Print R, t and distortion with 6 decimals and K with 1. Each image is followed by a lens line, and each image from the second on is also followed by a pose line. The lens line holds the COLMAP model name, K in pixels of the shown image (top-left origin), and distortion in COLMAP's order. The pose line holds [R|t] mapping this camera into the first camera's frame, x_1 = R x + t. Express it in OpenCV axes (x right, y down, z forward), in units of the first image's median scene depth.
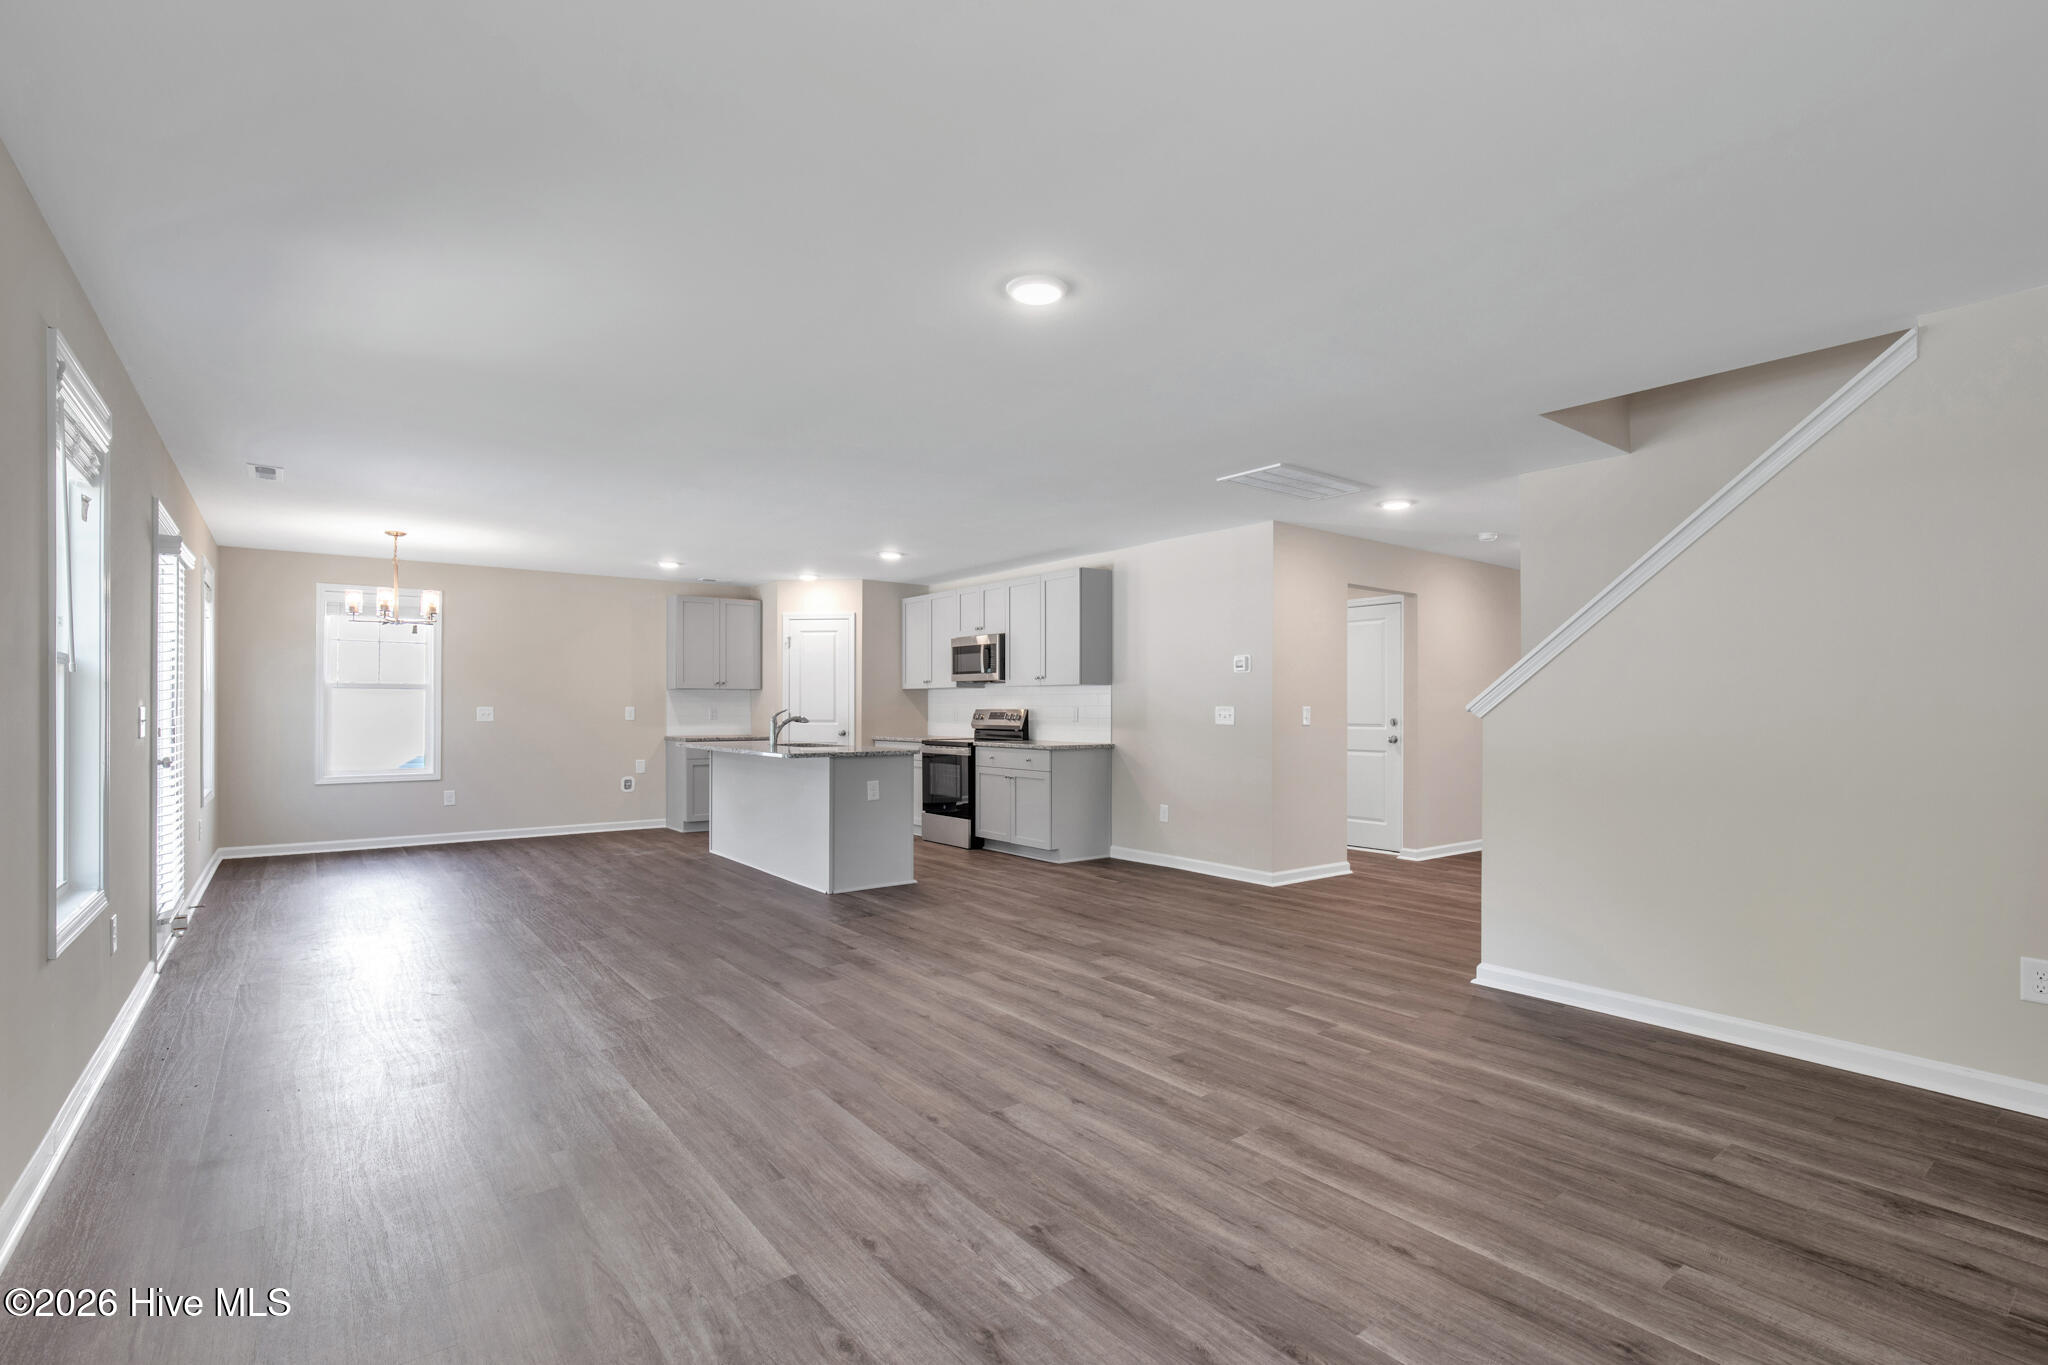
lens RADIAL K [[950.5, 0, 1032.4], [0, 950.5, 706.6], [0, 0, 1]] dist [-0.014088, 0.000190]
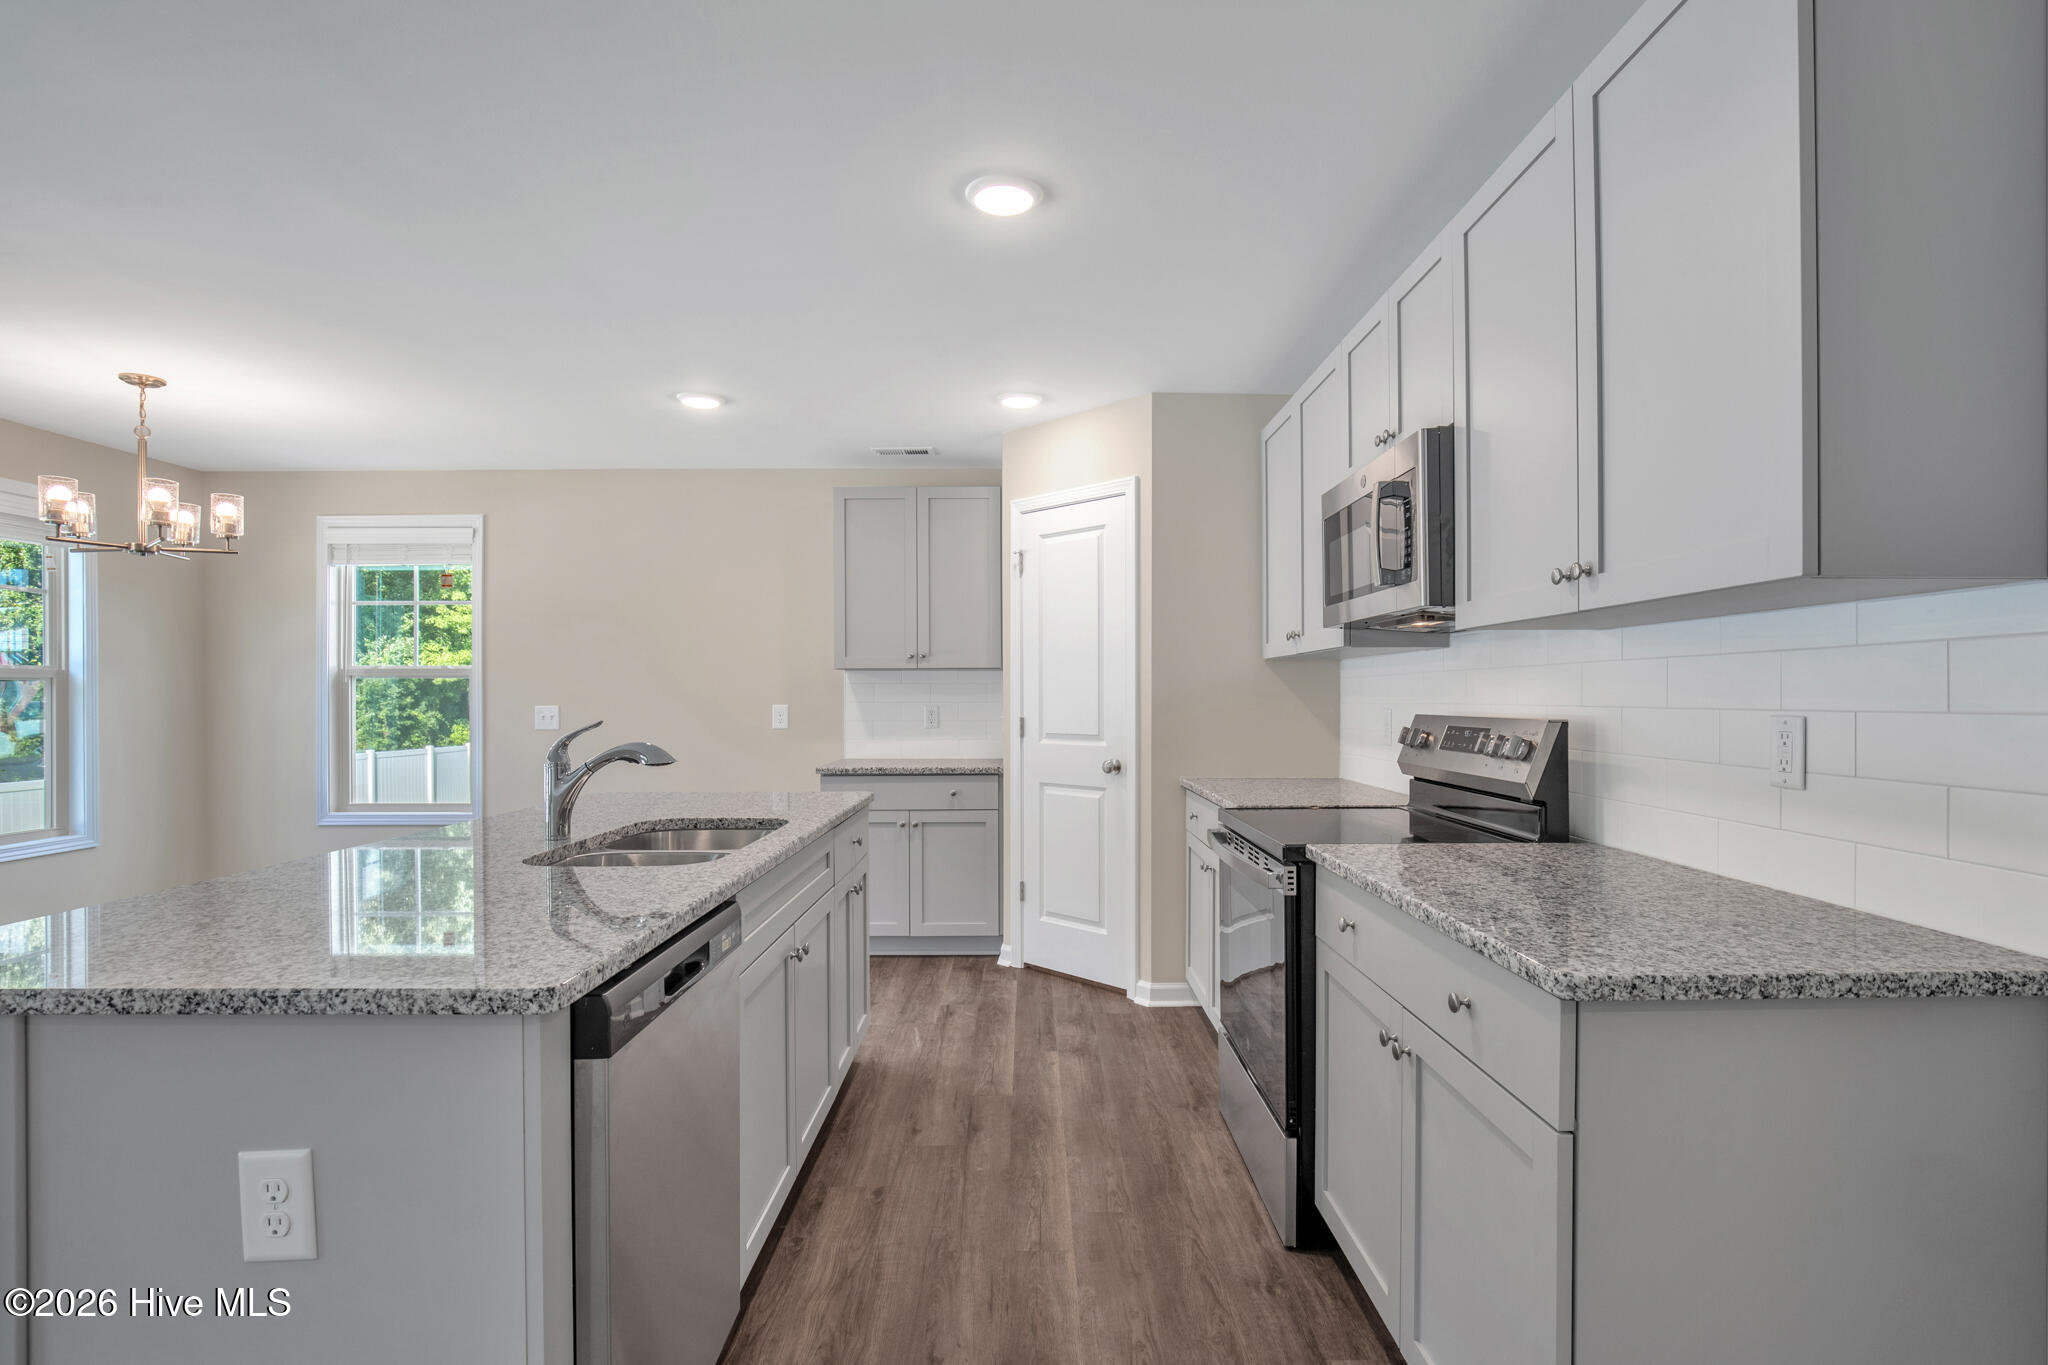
lens RADIAL K [[993.4, 0, 1027.6], [0, 993.4, 693.8], [0, 0, 1]] dist [0.000592, 0.000127]
pose [[0.792250, -0.004572, -0.610180, 0.052549], [0.004244, 0.999989, -0.001983, -0.005358], [0.610182, -0.001019, 0.792261, 0.854701]]
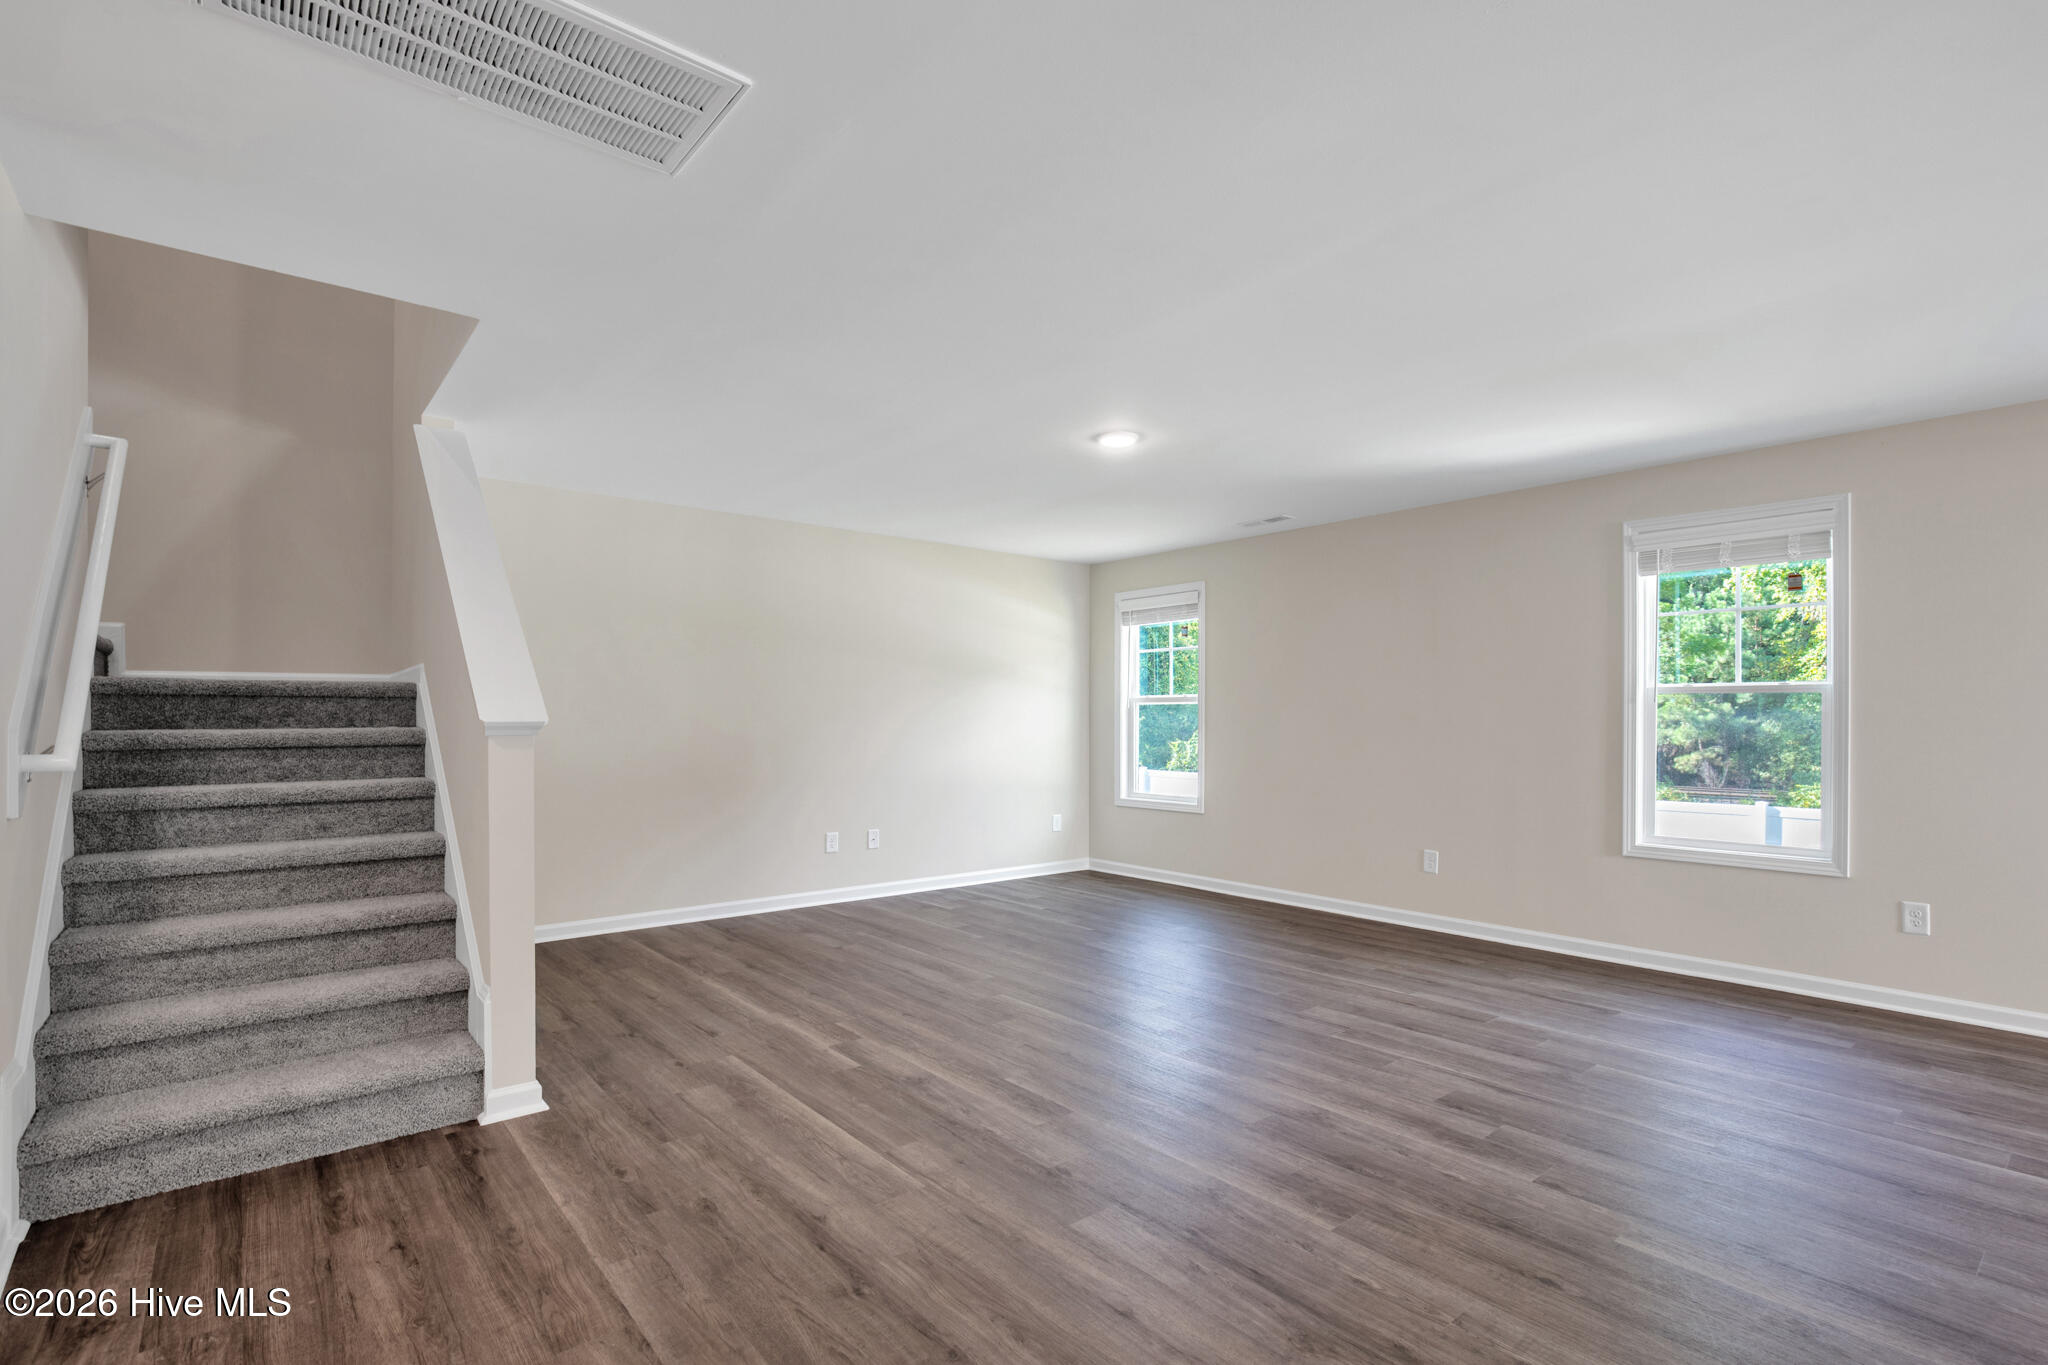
lens RADIAL K [[950.5, 0, 1032.4], [0, 950.5, 706.6], [0, 0, 1]] dist [-0.014088, 0.000190]
pose [[-0.999533, -0.003596, -0.030353, 0.075089], [-0.003214, 0.999915, -0.012618, -0.000881], [0.030396, -0.012514, -0.999460, 1.031798]]
